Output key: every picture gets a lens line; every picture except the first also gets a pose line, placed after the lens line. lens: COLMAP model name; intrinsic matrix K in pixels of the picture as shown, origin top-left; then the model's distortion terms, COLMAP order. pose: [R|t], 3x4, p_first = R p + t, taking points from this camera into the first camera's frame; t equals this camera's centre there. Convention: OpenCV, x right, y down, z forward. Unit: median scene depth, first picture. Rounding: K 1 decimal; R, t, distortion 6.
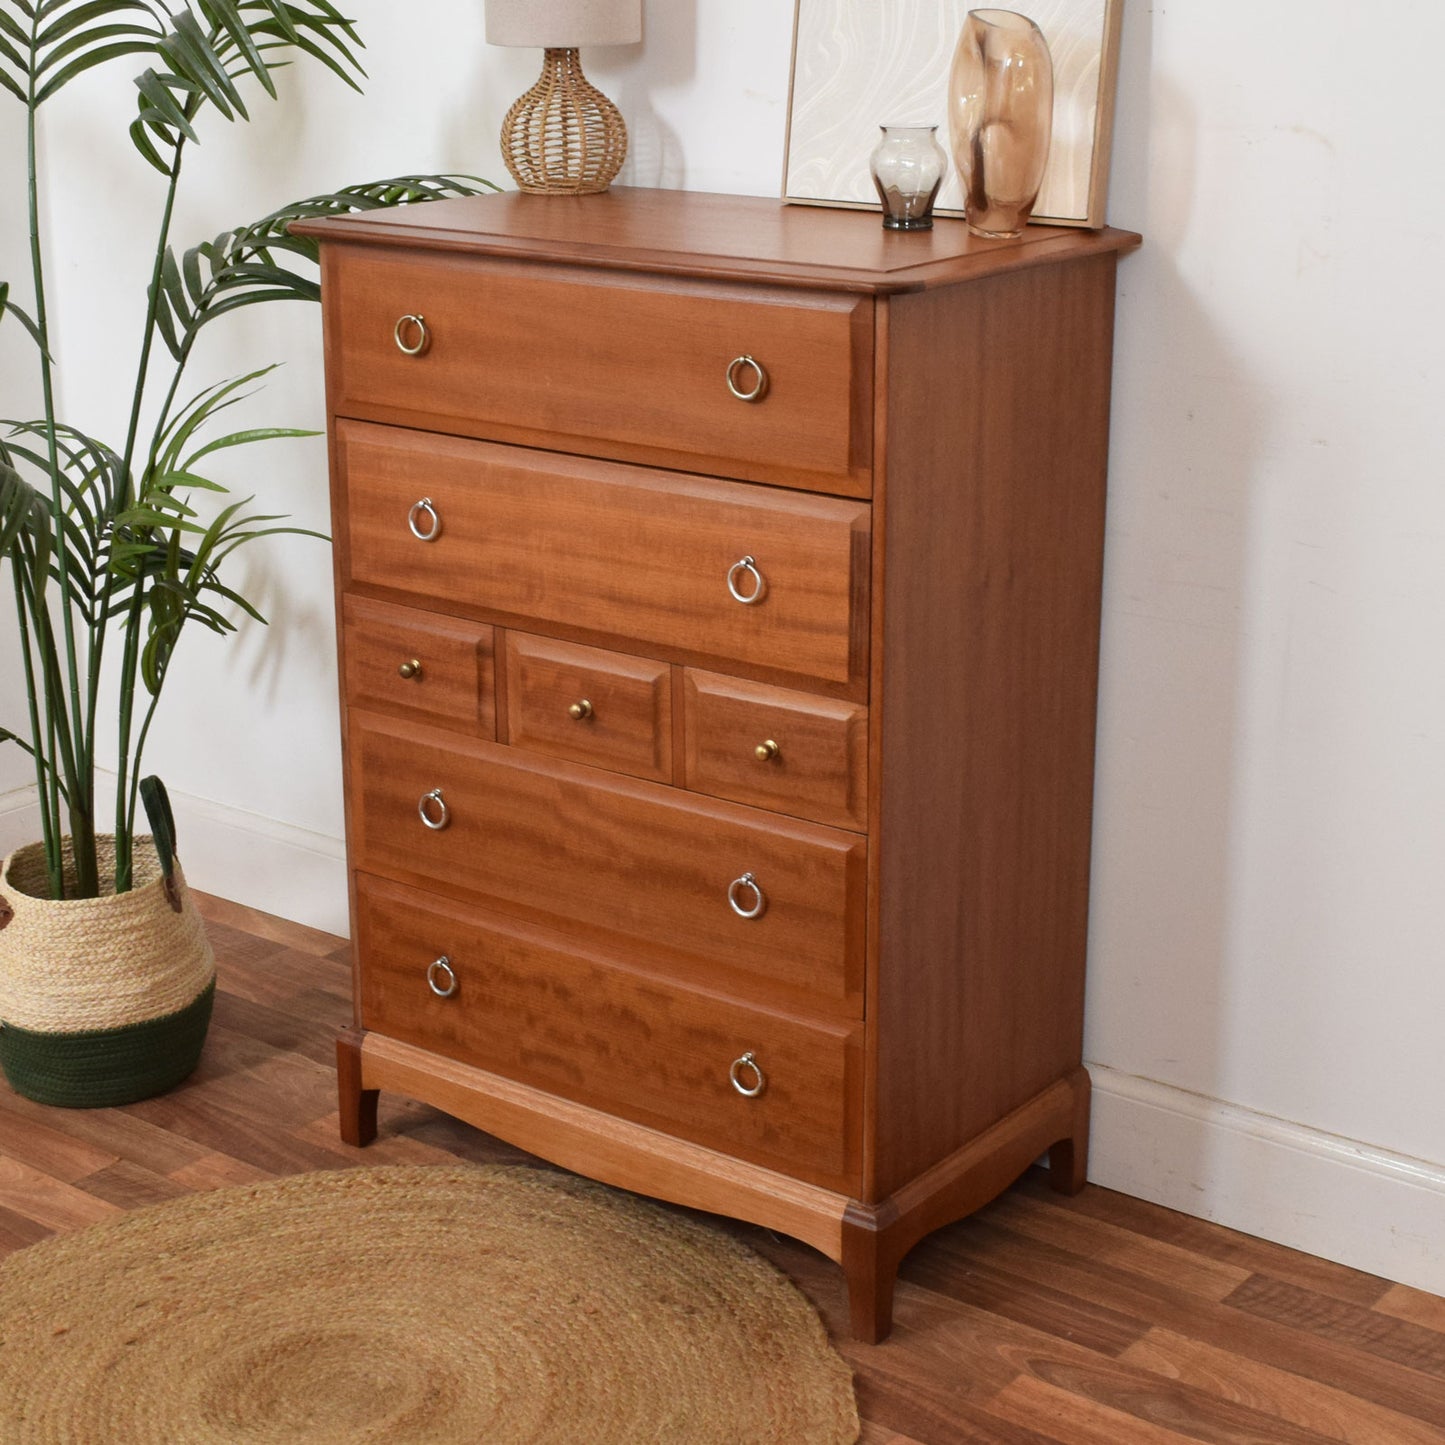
lens RADIAL K [[2584.0, 0, 700.5], [0, 2584.0, 720.8], [0, 0, 1]] dist [-0.048803, 0.037154]
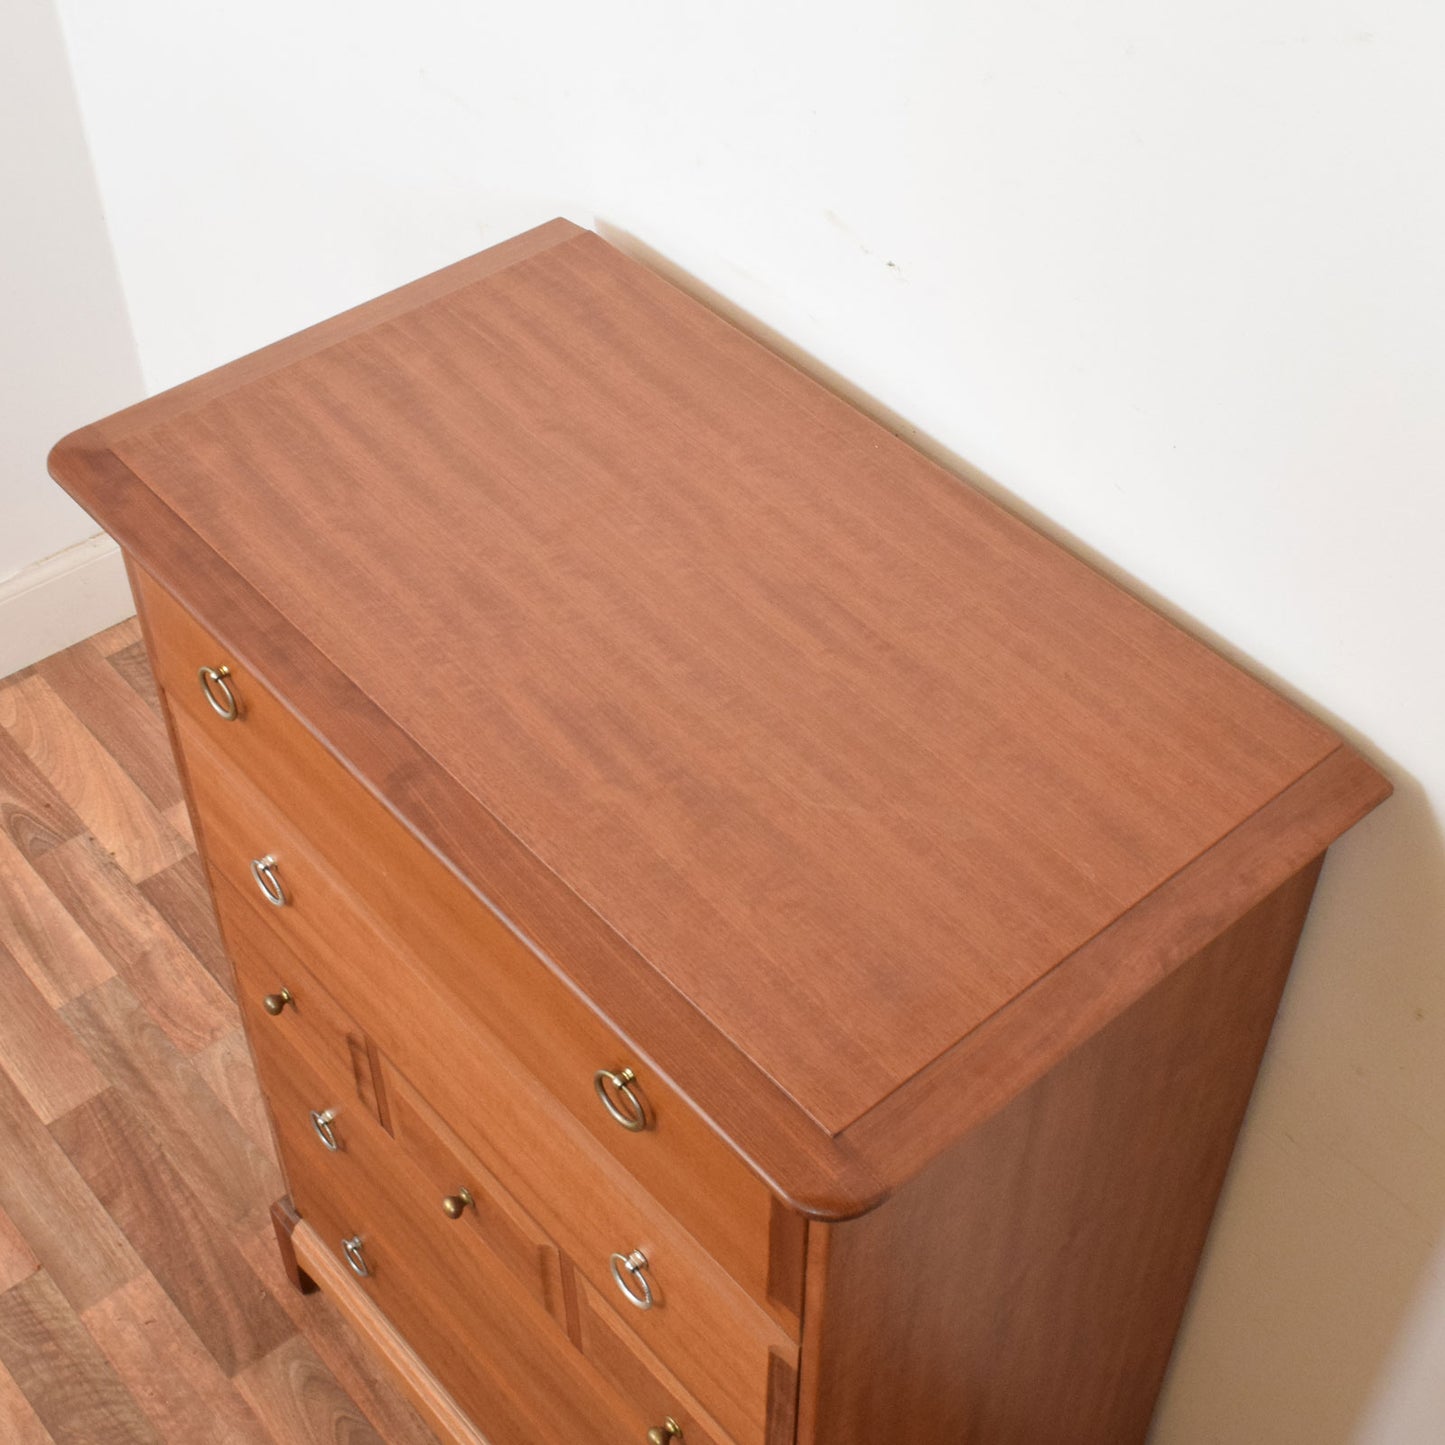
lens RADIAL K [[2105.5, 0, 771.6], [0, 2105.5, 662.3], [0, 0, 1]] dist [-0.017834, 0.015875]
pose [[0.982327, 0.144932, -0.118438, 0.085906], [-0.076473, 0.888334, 0.452785, -0.407955], [0.170835, -0.435726, 0.883718, 0.570702]]
